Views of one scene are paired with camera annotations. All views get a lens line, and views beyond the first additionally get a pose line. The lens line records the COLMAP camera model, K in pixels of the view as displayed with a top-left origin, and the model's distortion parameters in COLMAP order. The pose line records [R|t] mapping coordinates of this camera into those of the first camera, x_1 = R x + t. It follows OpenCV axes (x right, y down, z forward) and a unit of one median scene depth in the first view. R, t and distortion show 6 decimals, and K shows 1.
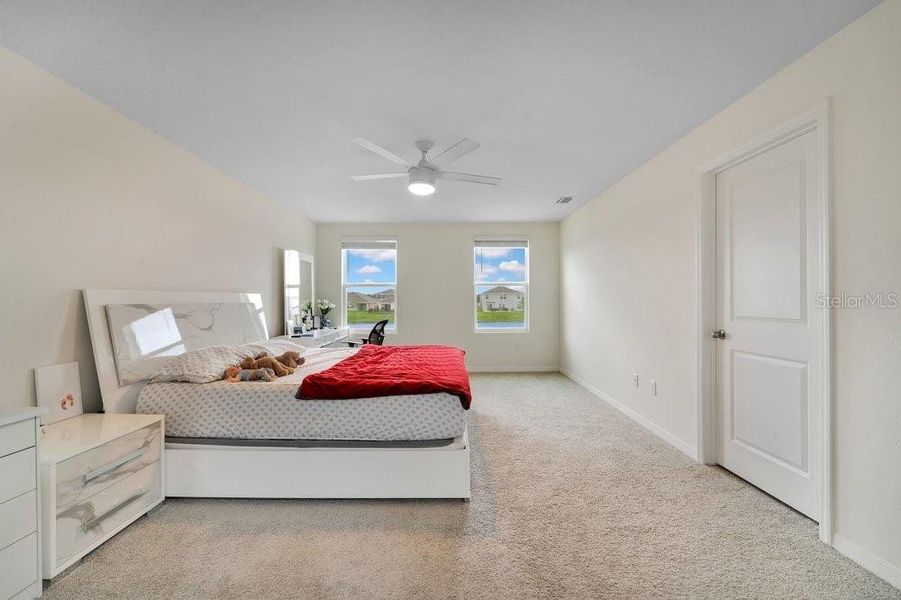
lens RADIAL K [[381.1, 0, 450.5], [0, 381.1, 300.0], [0, 0, 1]] dist [-0.021053, -0.000453]
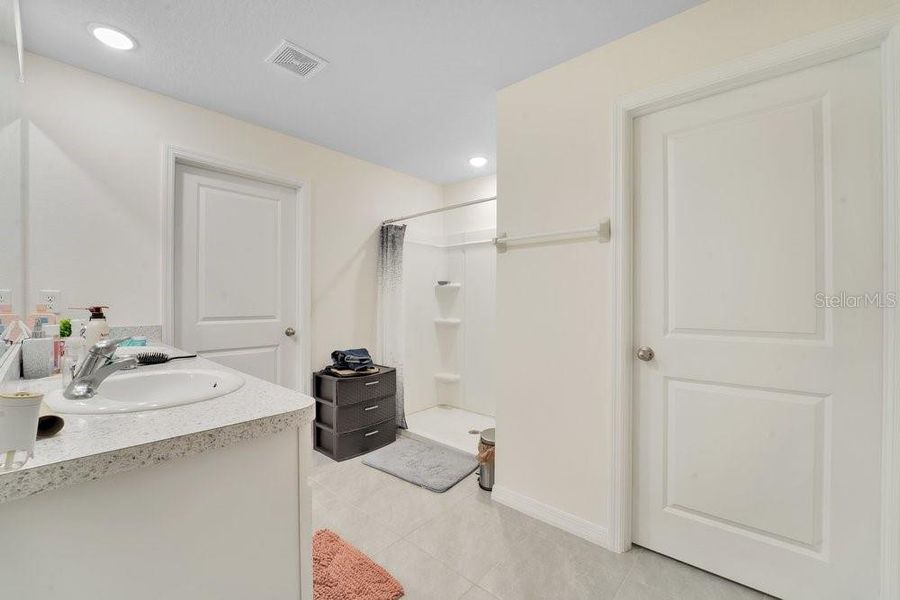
lens RADIAL K [[380.7, 0, 450.0], [0, 380.7, 300.0], [0, 0, 1]] dist [-0.021053, -0.000453]
pose [[0.686141, 0.000801, 0.727468, -0.015076], [-0.003034, 0.999994, 0.001761, -0.005791], [-0.727462, -0.003416, 0.686140, 0.797764]]
